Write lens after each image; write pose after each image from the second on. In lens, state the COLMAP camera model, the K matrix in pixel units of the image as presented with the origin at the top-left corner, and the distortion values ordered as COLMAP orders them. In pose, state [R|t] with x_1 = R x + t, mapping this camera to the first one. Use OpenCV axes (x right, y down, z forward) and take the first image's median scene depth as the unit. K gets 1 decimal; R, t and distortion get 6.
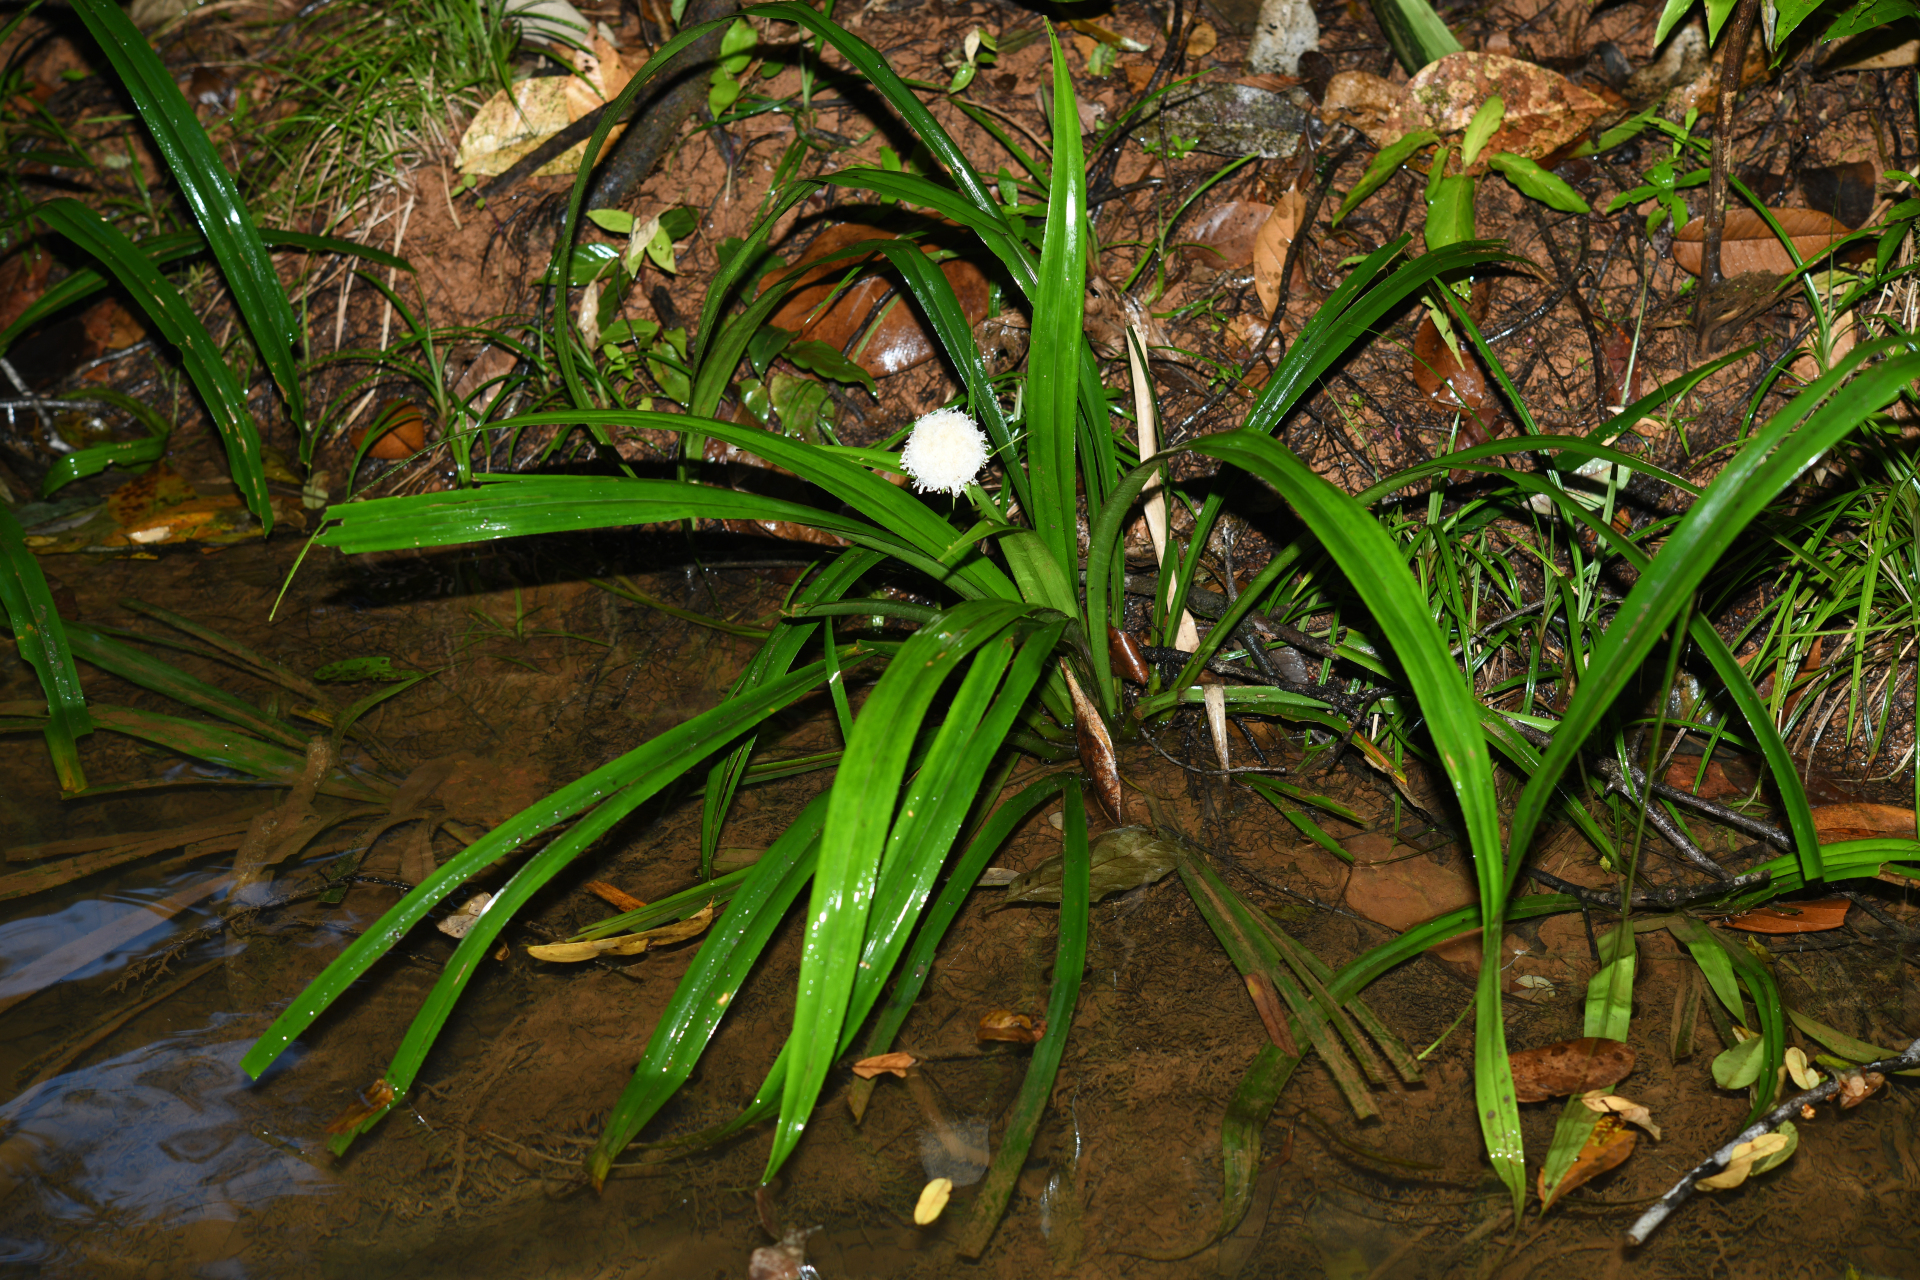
lens RADIAL K [[3265.8, 0, 960.0], [0, 3265.8, 640.0], [0, 0, 1]] dist [0.006978, 0.041531]
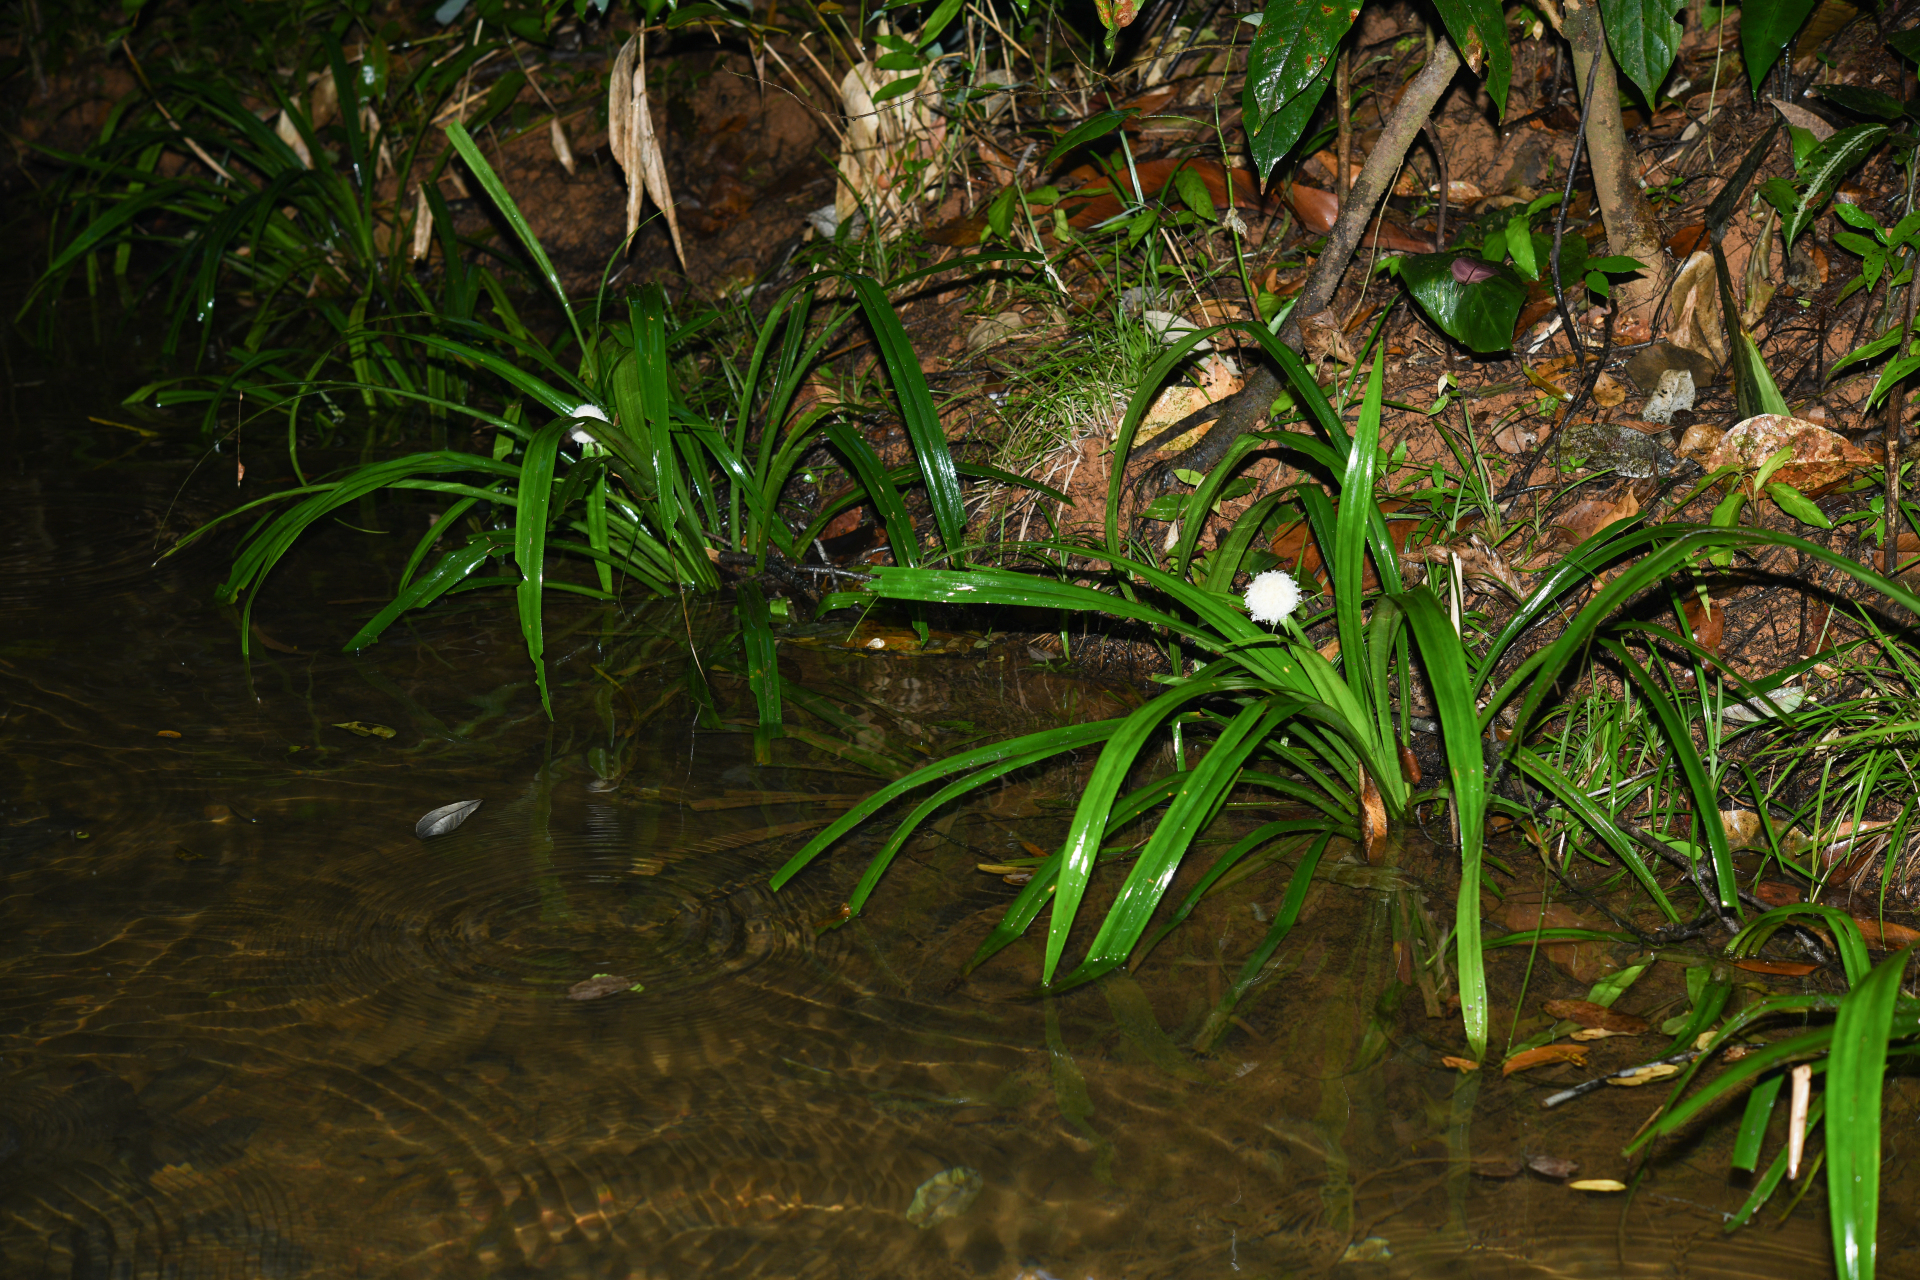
lens RADIAL K [[4066.0, 0, 960.0], [0, 4066.0, 640.0], [0, 0, 1]] dist [-0.038508, 0.048245]
pose [[0.911515, 0.103212, -0.398106, 0.540076], [-0.176315, 0.972599, -0.151540, 0.241148], [0.371557, 0.208323, 0.904736, -0.692826]]
